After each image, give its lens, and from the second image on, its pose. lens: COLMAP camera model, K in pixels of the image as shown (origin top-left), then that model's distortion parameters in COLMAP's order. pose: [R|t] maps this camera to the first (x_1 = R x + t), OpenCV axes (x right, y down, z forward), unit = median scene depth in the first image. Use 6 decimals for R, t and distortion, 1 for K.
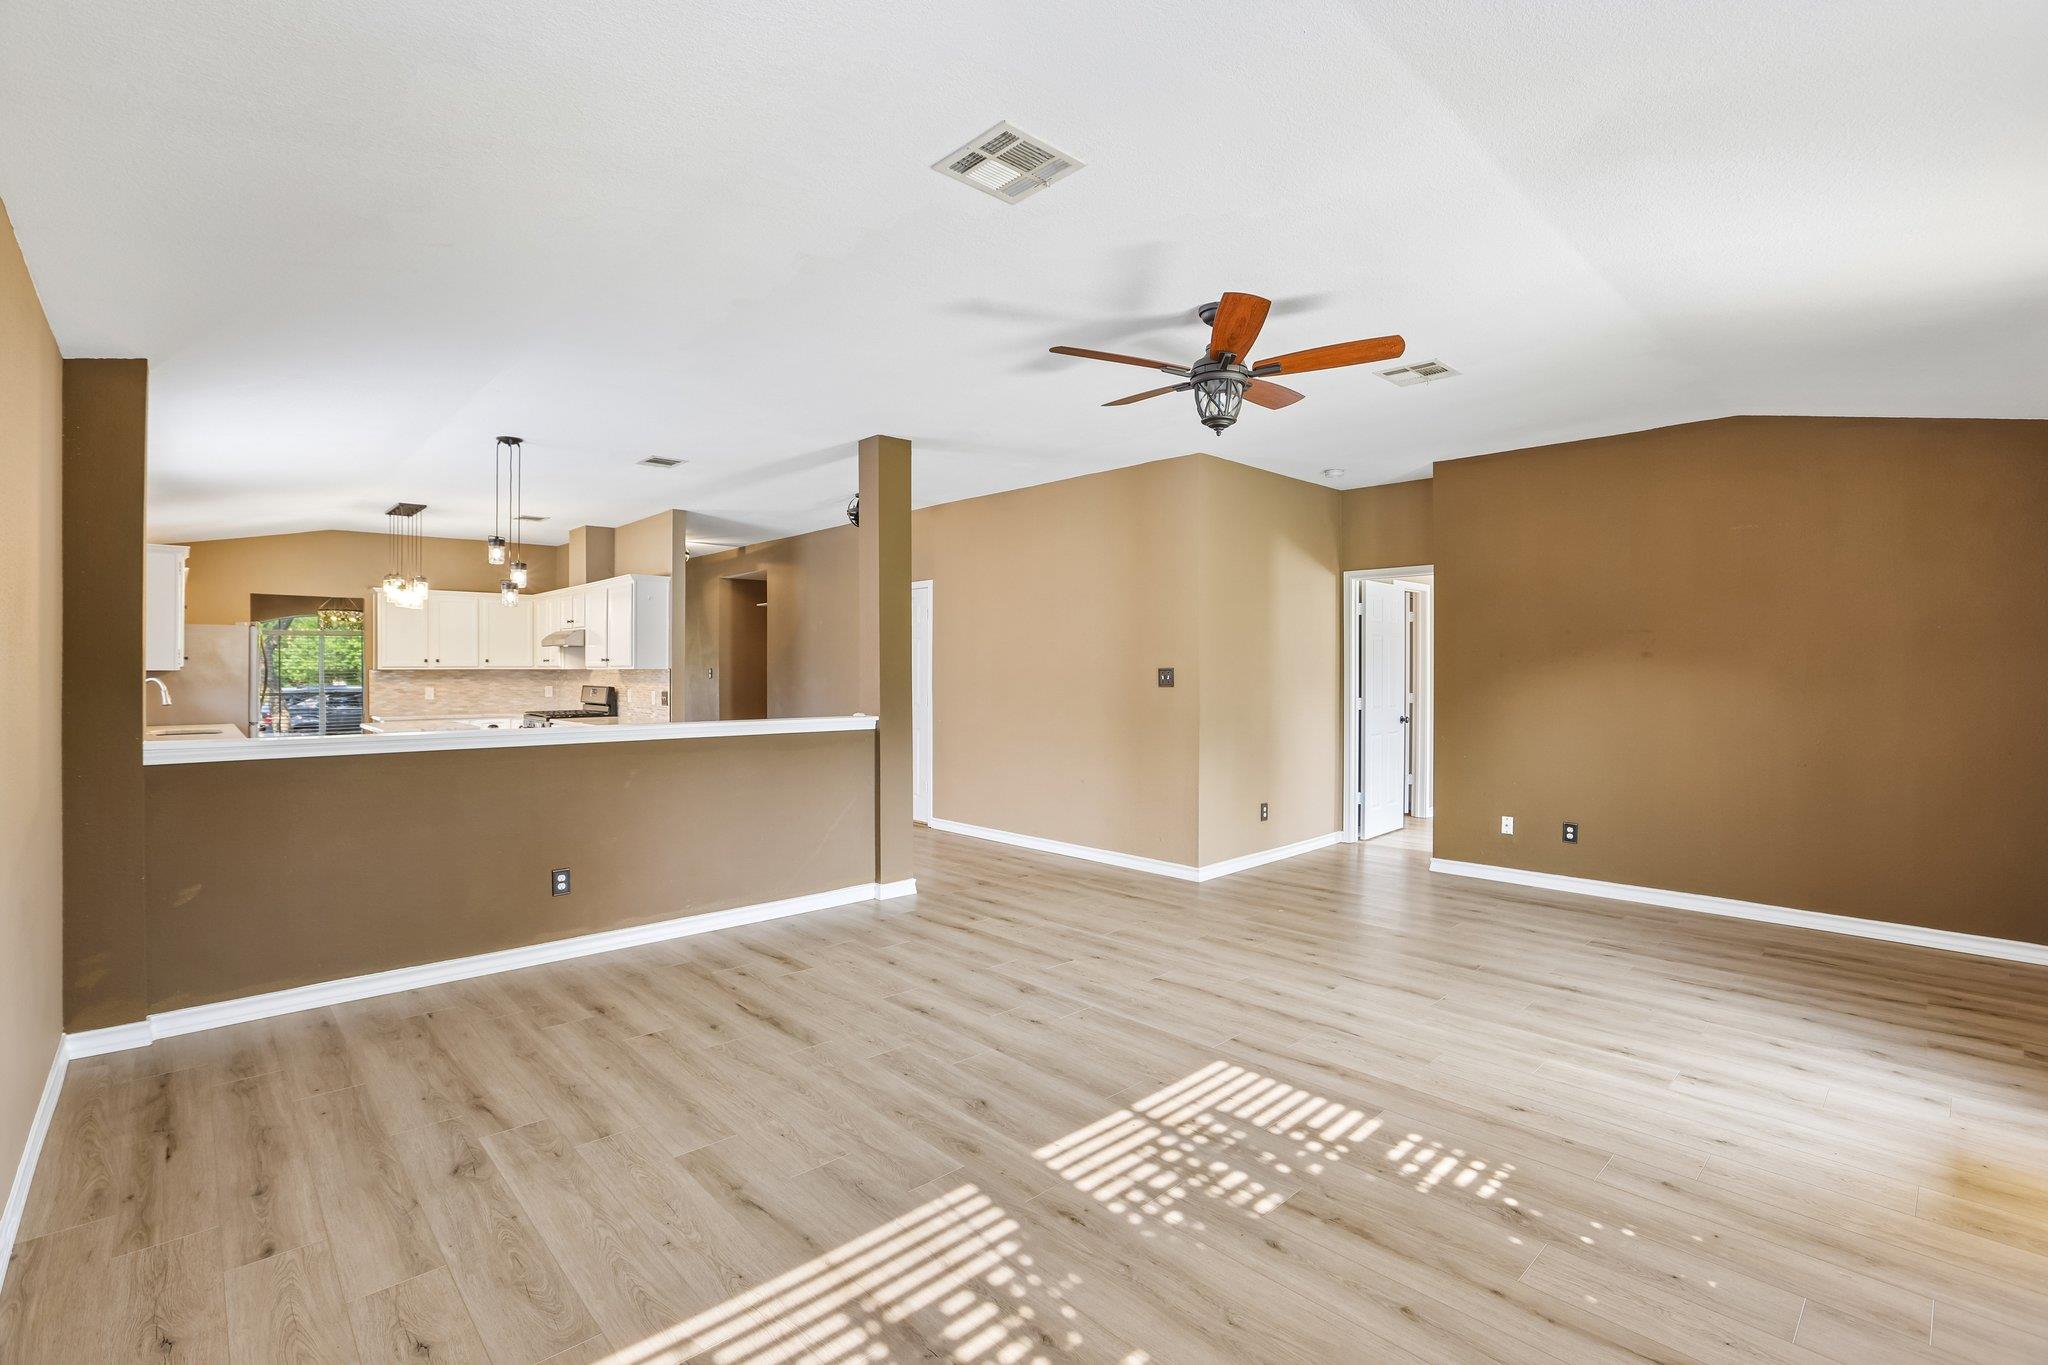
lens RADIAL K [[939.5, 0, 1032.8], [0, 939.5, 667.2], [0, 0, 1]] dist [-0.040764, 0.010591]
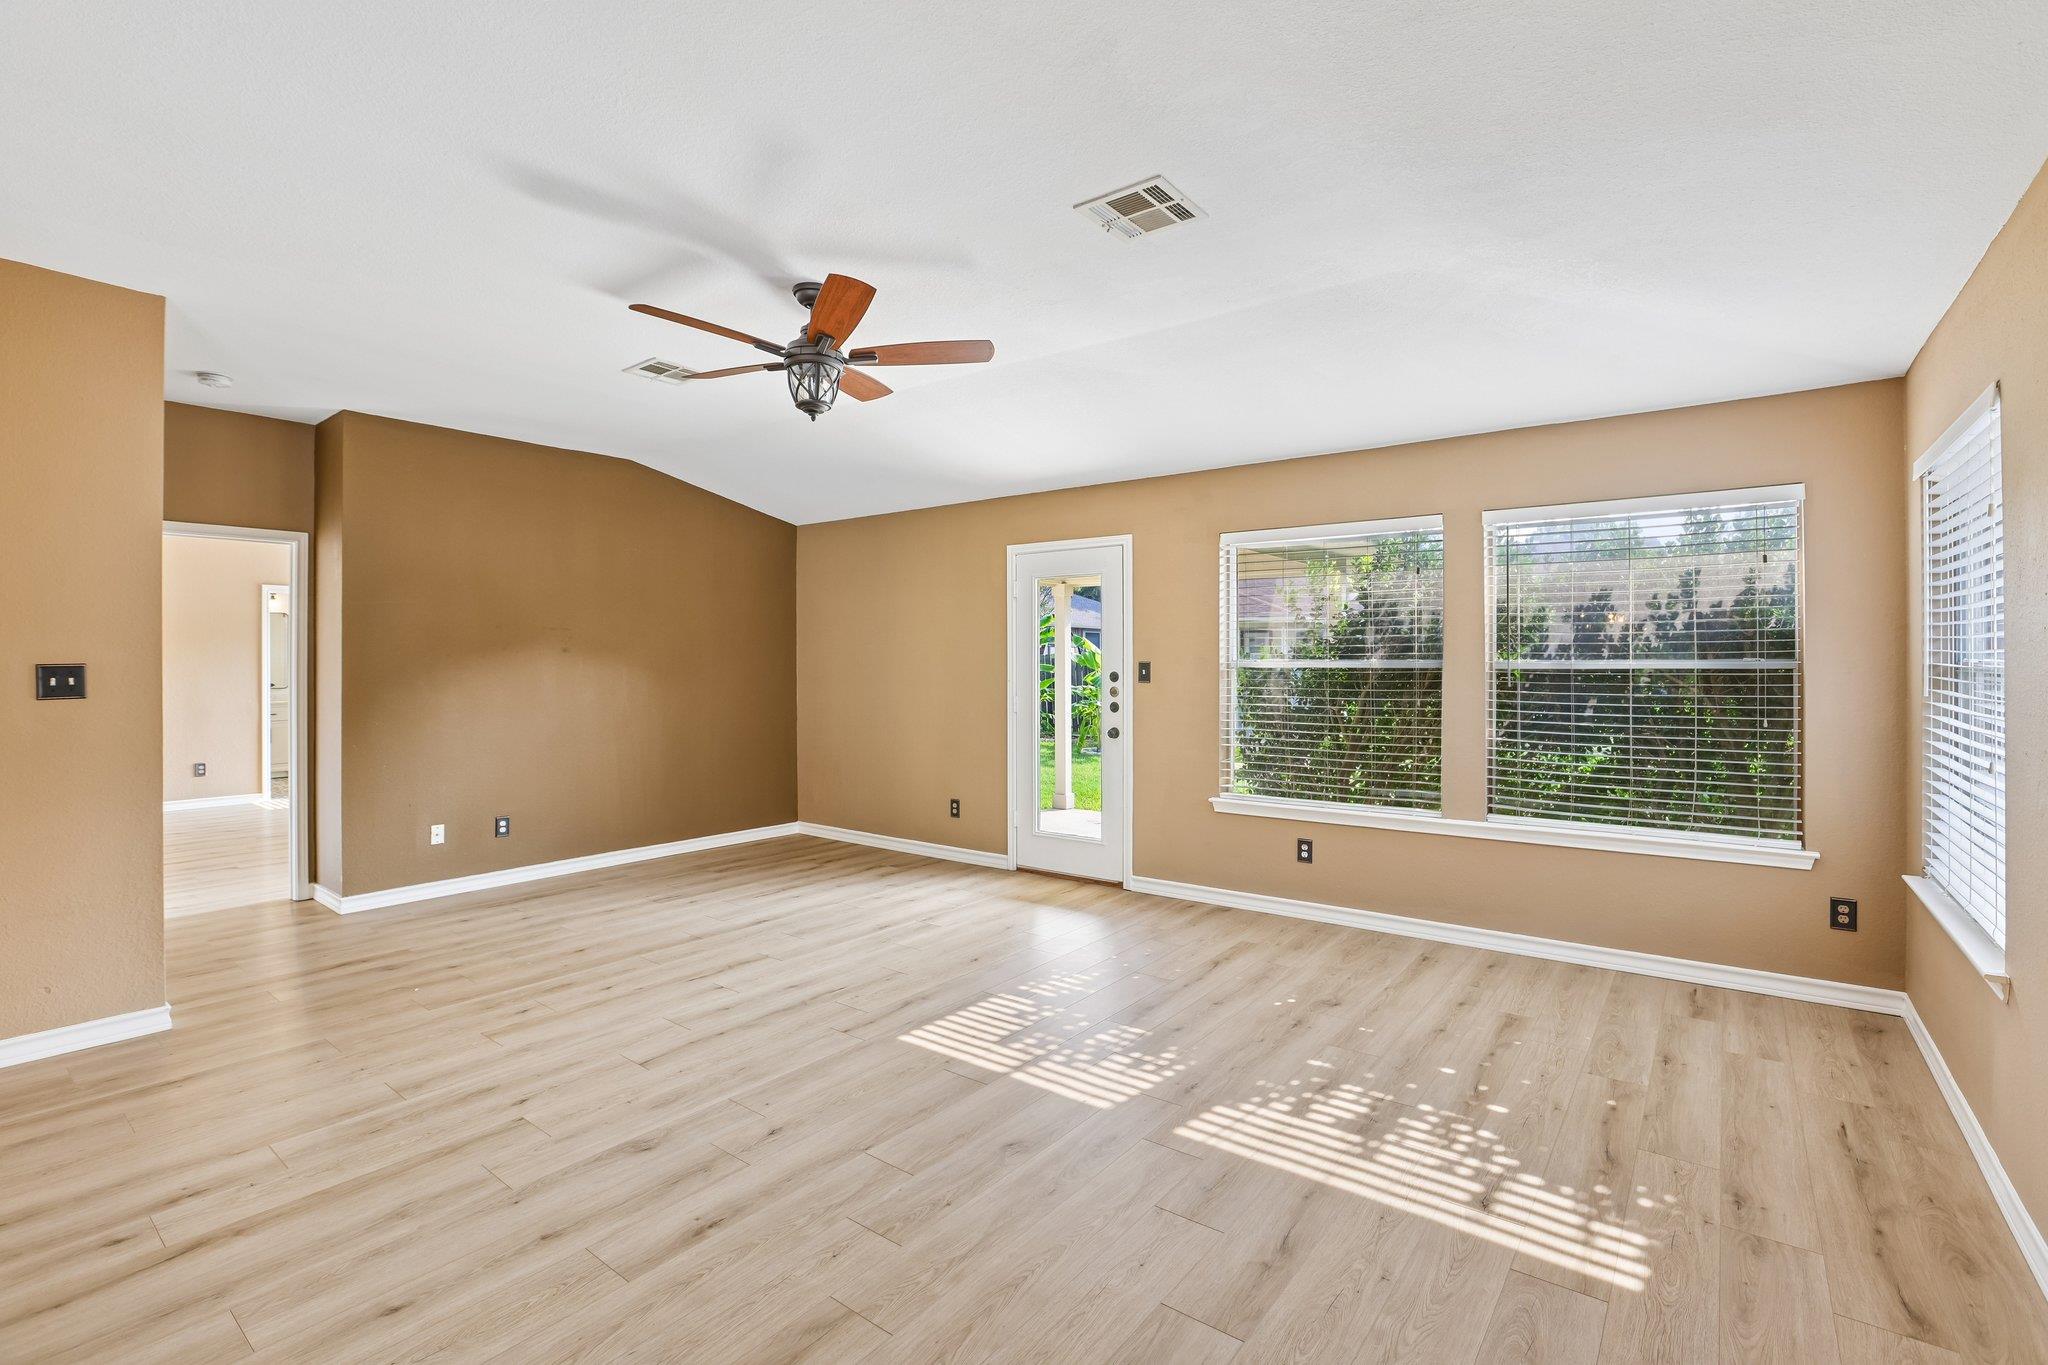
lens RADIAL K [[939.5, 0, 1008.9], [0, 939.5, 669.5], [0, 0, 1]] dist [-0.040764, 0.010591]
pose [[-0.156456, -0.007855, 0.987654, -0.979996], [-0.003876, 0.999966, 0.007339, -0.004279], [-0.987677, -0.002680, -0.156481, 1.184592]]
